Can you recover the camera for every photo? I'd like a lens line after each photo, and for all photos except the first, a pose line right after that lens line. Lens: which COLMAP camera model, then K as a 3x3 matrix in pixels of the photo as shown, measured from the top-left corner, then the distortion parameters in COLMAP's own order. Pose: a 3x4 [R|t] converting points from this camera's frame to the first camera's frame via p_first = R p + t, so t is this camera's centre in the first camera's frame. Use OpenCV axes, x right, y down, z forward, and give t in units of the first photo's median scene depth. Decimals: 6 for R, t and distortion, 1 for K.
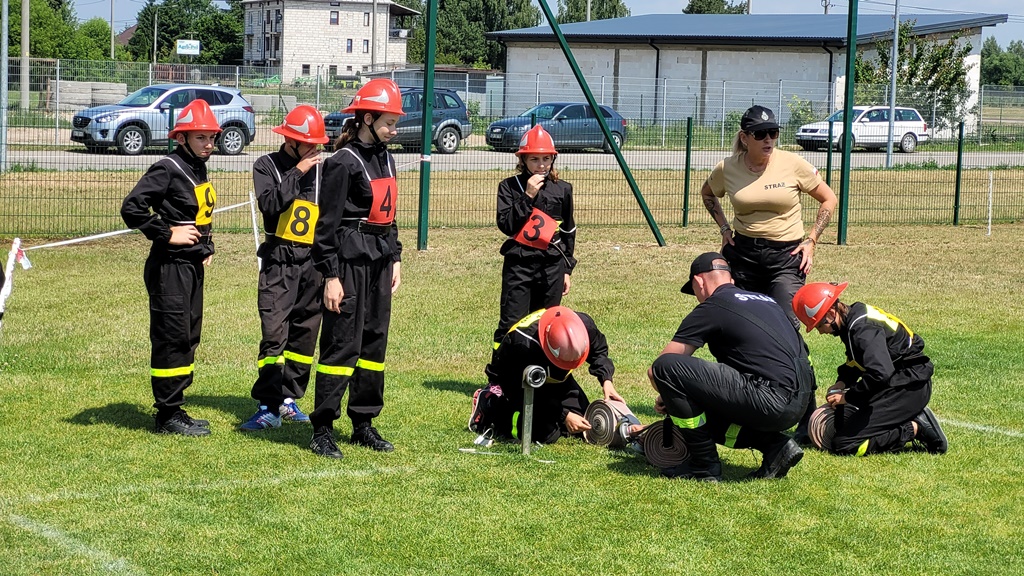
lens RADIAL K [[2305.0, 0, 512.0], [0, 2305.0, 288.0], [0, 0, 1]] dist [-0.206168, 3.392011]
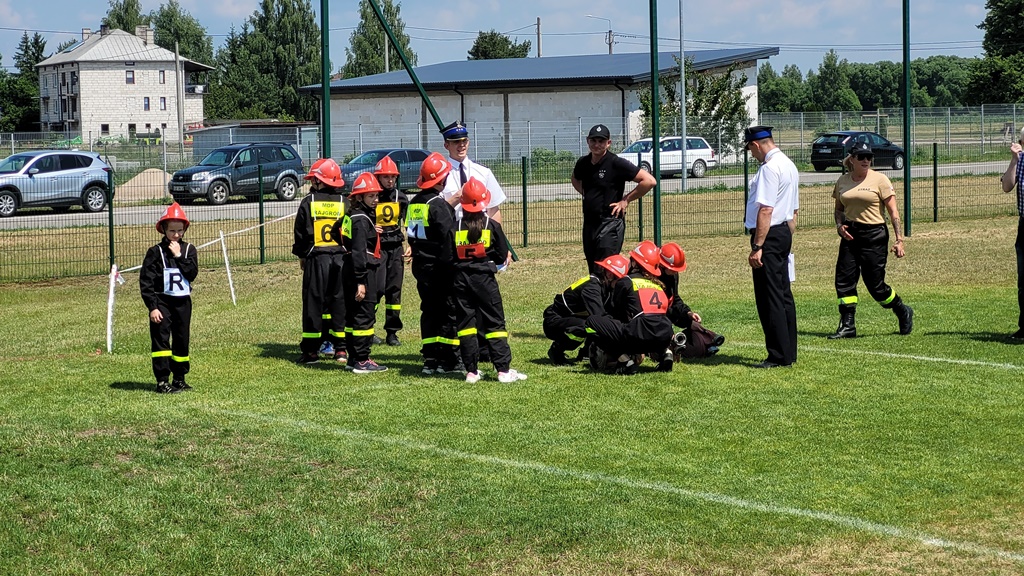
lens RADIAL K [[2305.0, 0, 512.0], [0, 2305.0, 288.0], [0, 0, 1]] dist [-0.206168, 3.392011]
pose [[0.994320, -0.057899, 0.089305, -0.021220], [0.059529, 0.998103, -0.015701, 0.006841], [-0.088227, 0.020928, 0.995881, -0.104330]]
